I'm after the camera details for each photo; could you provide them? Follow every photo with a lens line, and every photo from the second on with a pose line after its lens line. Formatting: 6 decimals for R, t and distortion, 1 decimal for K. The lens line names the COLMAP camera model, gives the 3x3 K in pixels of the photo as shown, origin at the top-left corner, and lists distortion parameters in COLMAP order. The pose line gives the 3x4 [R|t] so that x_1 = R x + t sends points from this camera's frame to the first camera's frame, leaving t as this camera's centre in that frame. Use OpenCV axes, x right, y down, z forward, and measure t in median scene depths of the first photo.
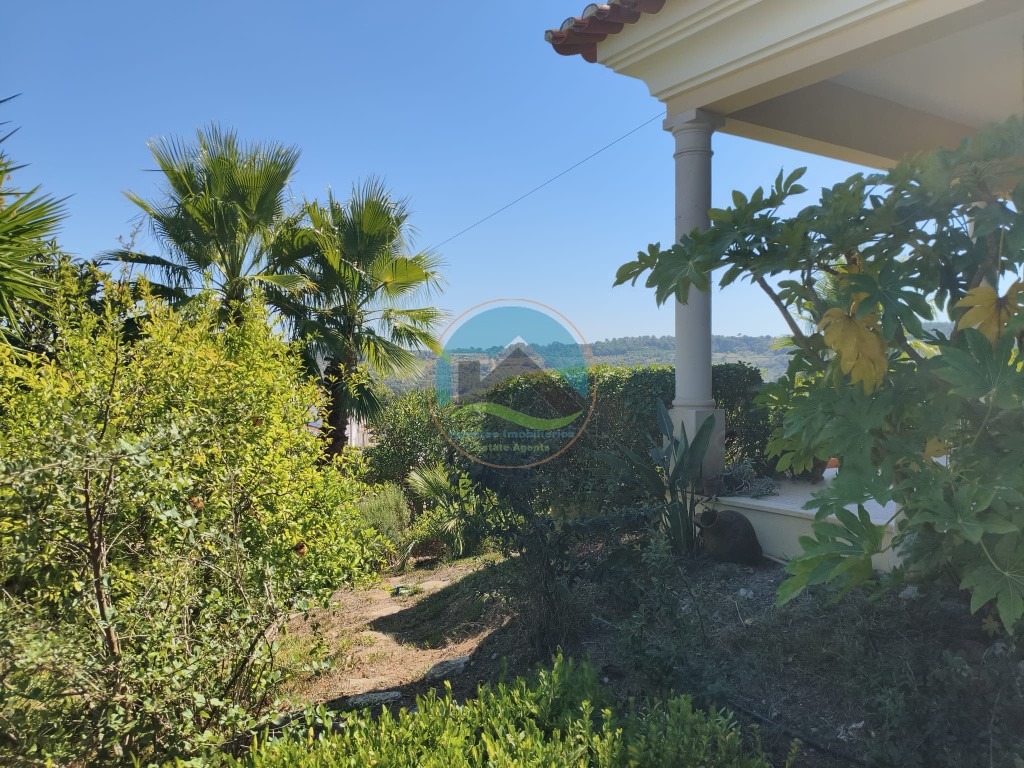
lens RADIAL K [[778.7, 0, 512.0], [0, 778.7, 384.0], [0, 0, 1]] dist [0.067275, -0.001280]
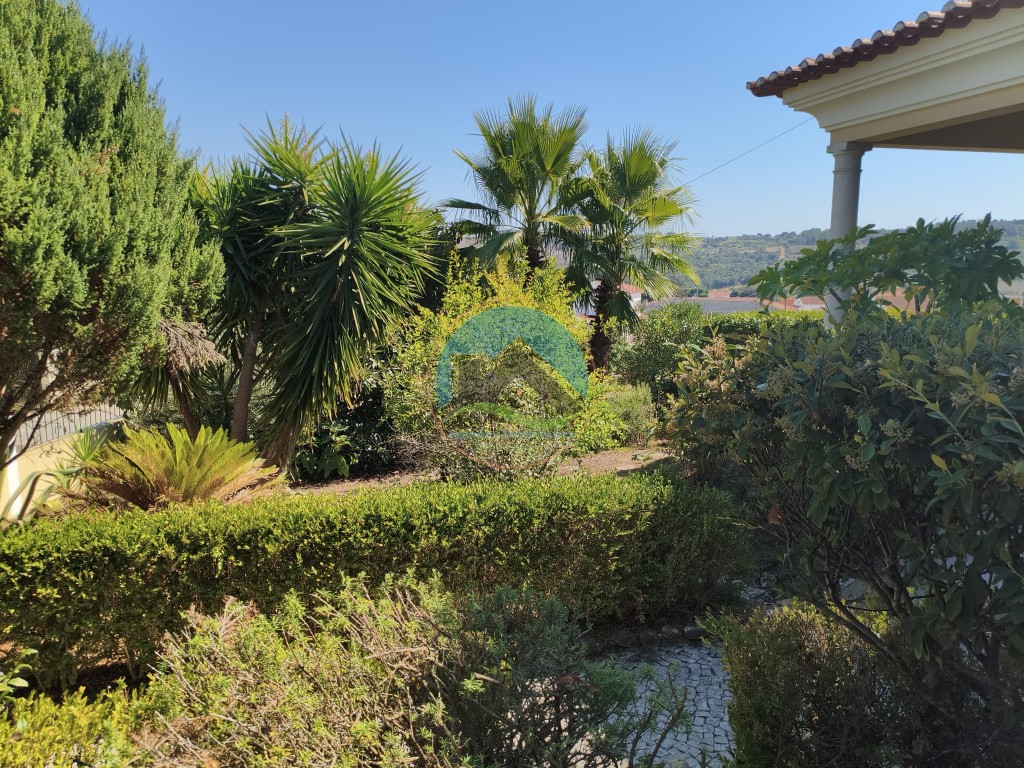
lens RADIAL K [[778.7, 0, 512.0], [0, 778.7, 384.0], [0, 0, 1]] dist [0.067275, -0.001280]
pose [[0.938617, 0.061828, -0.339376, 0.073613], [-0.013026, 0.989457, 0.144237, -0.047327], [0.344716, -0.130963, 0.929527, -0.251274]]
